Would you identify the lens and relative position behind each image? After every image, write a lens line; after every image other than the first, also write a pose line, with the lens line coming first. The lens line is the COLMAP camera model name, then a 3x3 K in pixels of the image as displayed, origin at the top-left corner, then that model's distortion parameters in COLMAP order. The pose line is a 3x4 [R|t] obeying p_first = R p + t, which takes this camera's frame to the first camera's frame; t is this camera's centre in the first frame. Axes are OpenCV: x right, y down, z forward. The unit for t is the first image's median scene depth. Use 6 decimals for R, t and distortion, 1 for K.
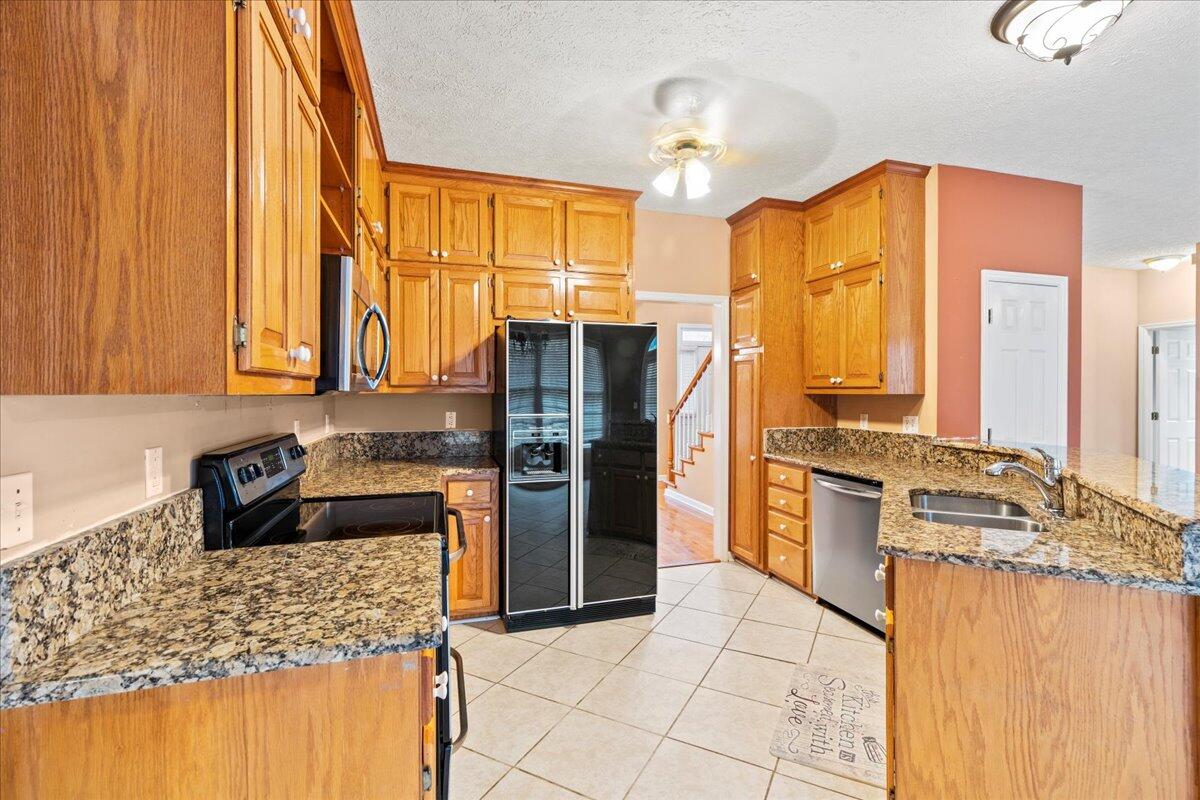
lens RADIAL K [[539.6, 0, 600.2], [0, 539.6, 394.5], [0, 0, 1]] dist [-0.002527, 0.003192]
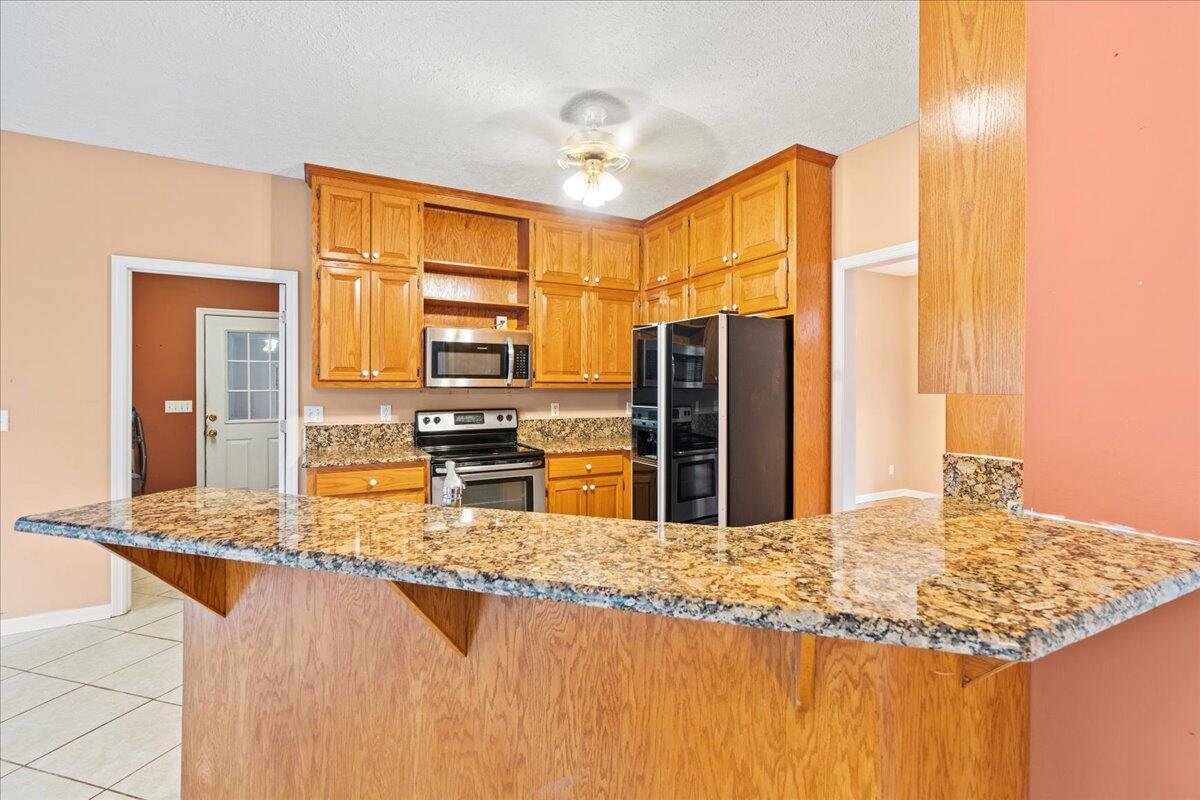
lens RADIAL K [[539.6, 0, 607.2], [0, 539.6, 387.6], [0, 0, 1]] dist [-0.002527, 0.003192]
pose [[0.204534, 0.001612, -0.978858, 1.006547], [-0.007639, 0.999971, 0.000051, -0.003456], [0.978830, 0.007467, 0.204541, 0.674857]]
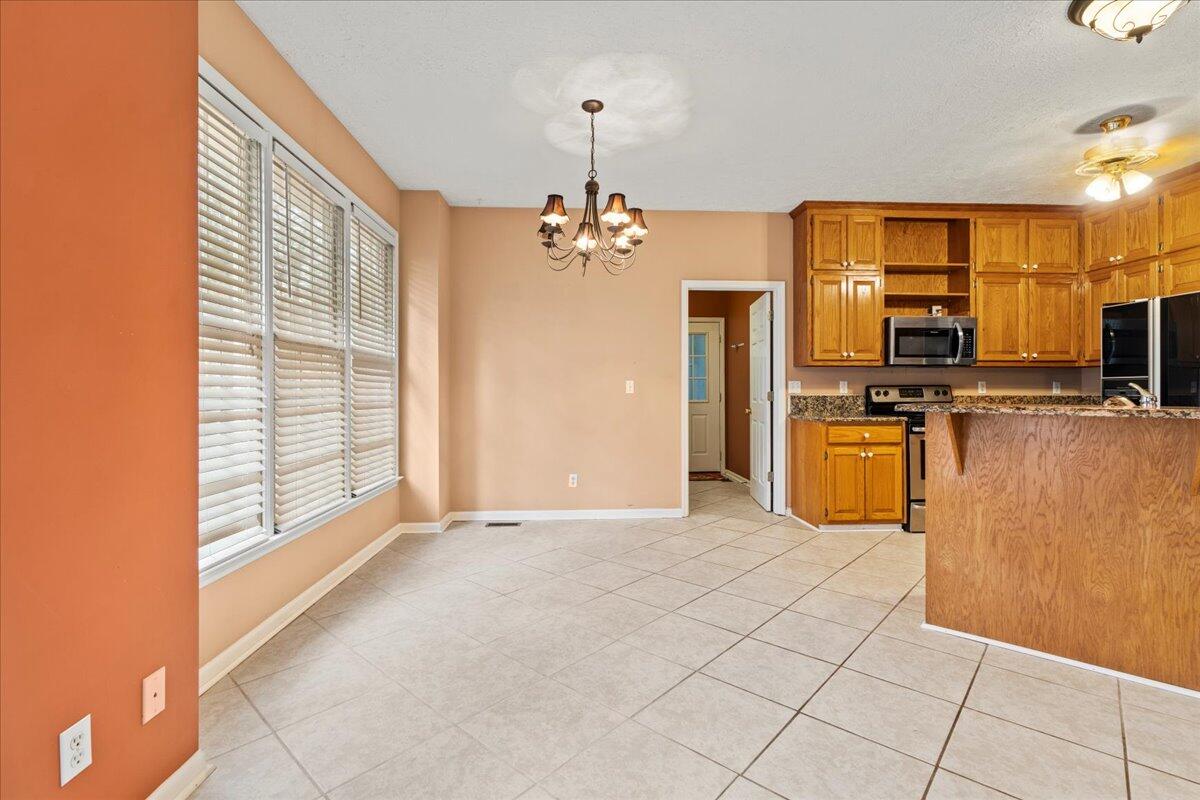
lens RADIAL K [[539.6, 0, 610.8], [0, 539.6, 391.5], [0, 0, 1]] dist [-0.002527, 0.003192]
pose [[-0.231927, -0.001810, -0.972732, 1.387024], [-0.006066, 0.999982, -0.000414, 0.077957], [0.972714, 0.005805, -0.231934, 0.120517]]
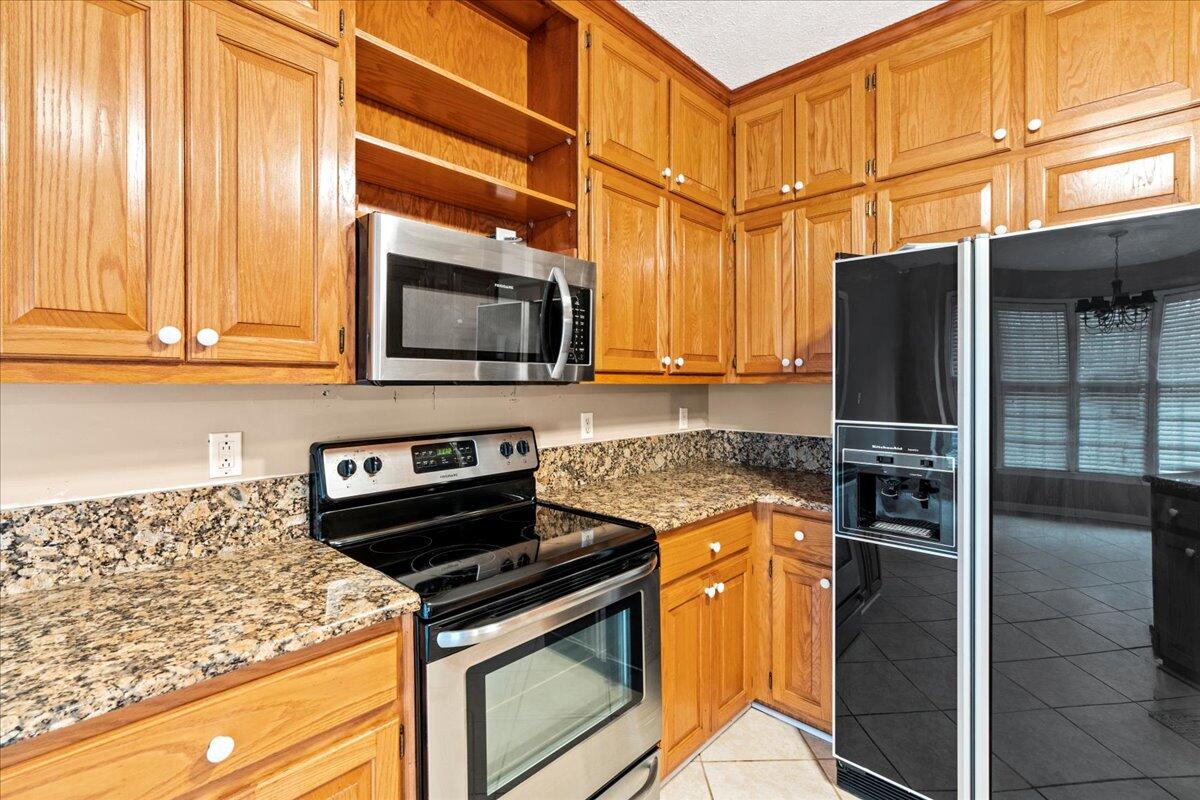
lens RADIAL K [[539.6, 0, 606.1], [0, 539.6, 384.1], [0, 0, 1]] dist [-0.002527, 0.003192]
pose [[0.503734, 0.002304, -0.863856, 0.210707], [-0.005213, 0.999986, -0.000373, -0.000768], [0.863843, 0.004691, 0.503739, 0.472751]]
